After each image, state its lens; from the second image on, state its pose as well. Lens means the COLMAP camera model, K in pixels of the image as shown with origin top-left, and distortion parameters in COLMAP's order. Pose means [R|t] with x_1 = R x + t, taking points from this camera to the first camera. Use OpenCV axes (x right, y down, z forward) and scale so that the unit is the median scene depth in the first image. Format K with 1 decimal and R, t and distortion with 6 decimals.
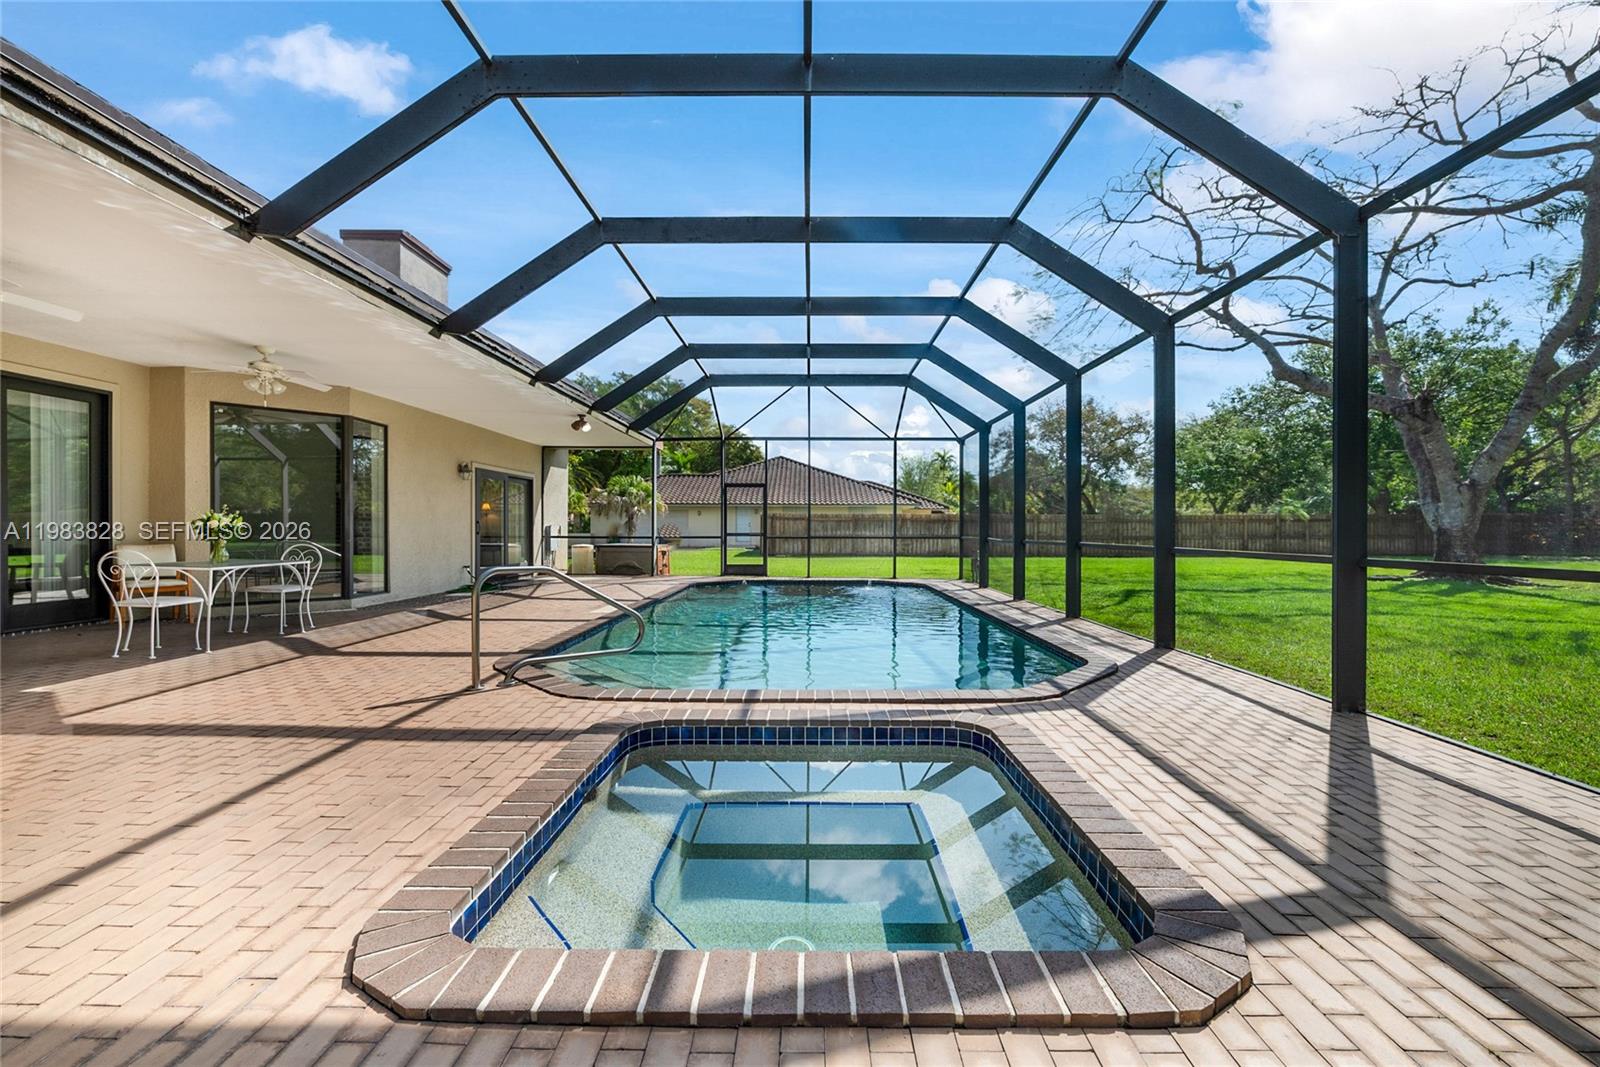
lens RADIAL K [[643.8, 0, 805.4], [0, 643.8, 540.4], [0, 0, 1]] dist [-0.000944, -0.000114]
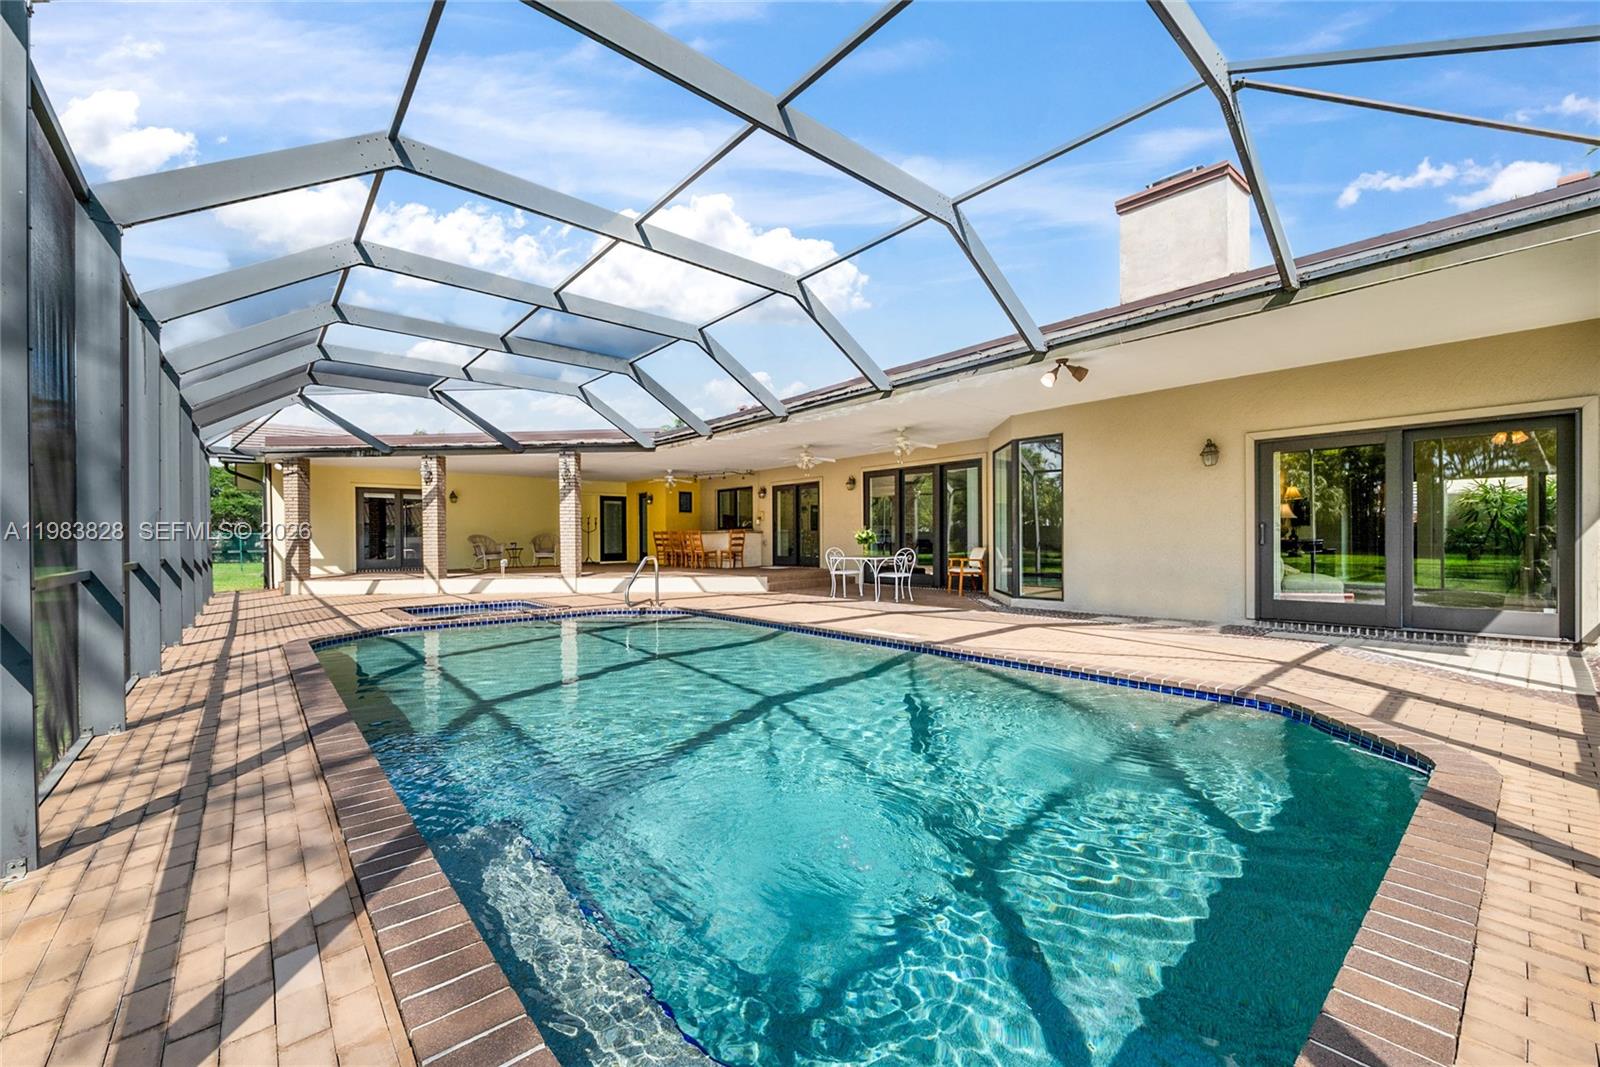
lens RADIAL K [[643.8, 0, 805.4], [0, 643.8, 540.4], [0, 0, 1]] dist [-0.000944, -0.000114]
pose [[-0.752781, -0.001174, -0.658270, 0.196856], [-0.010145, 0.999900, 0.009818, -0.012404], [0.658193, 0.014069, -0.752718, 1.004002]]
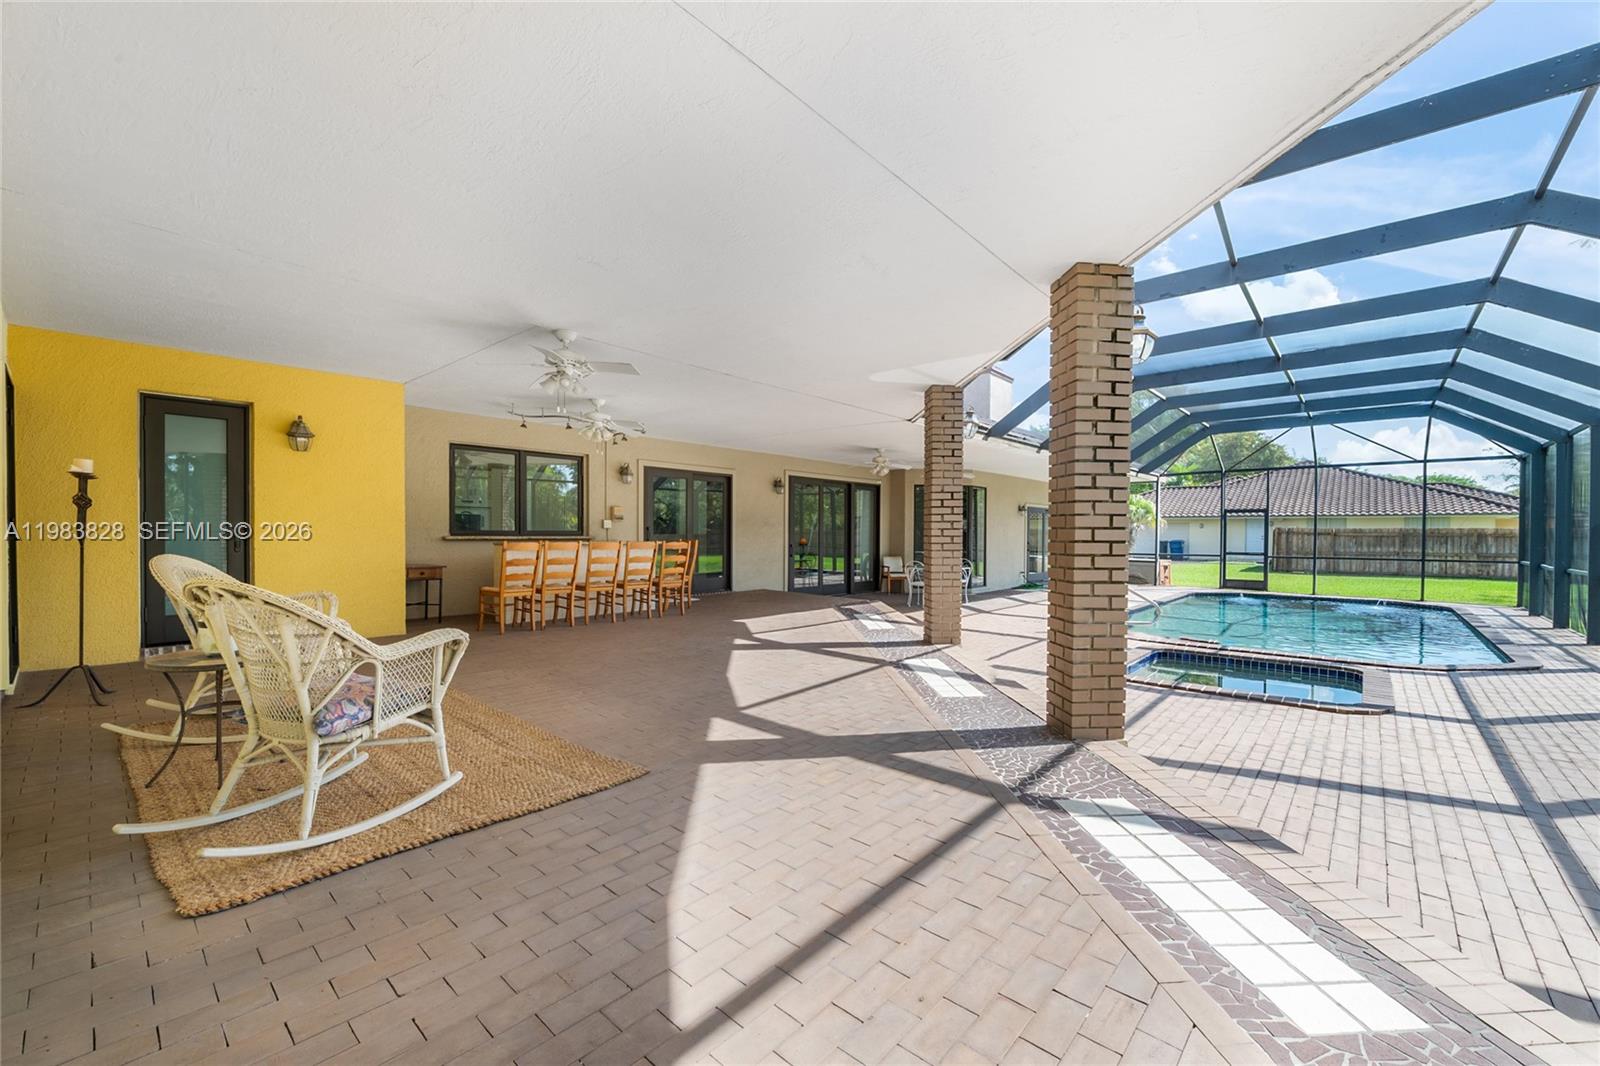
lens RADIAL K [[643.8, 0, 805.4], [0, 643.8, 539.9], [0, 0, 1]] dist [-0.000944, -0.000114]
pose [[0.753185, 0.006335, -0.657778, 0.074844], [-0.014243, 0.999876, -0.006679, -0.015095], [0.657654, 0.014399, 0.753182, -0.403222]]
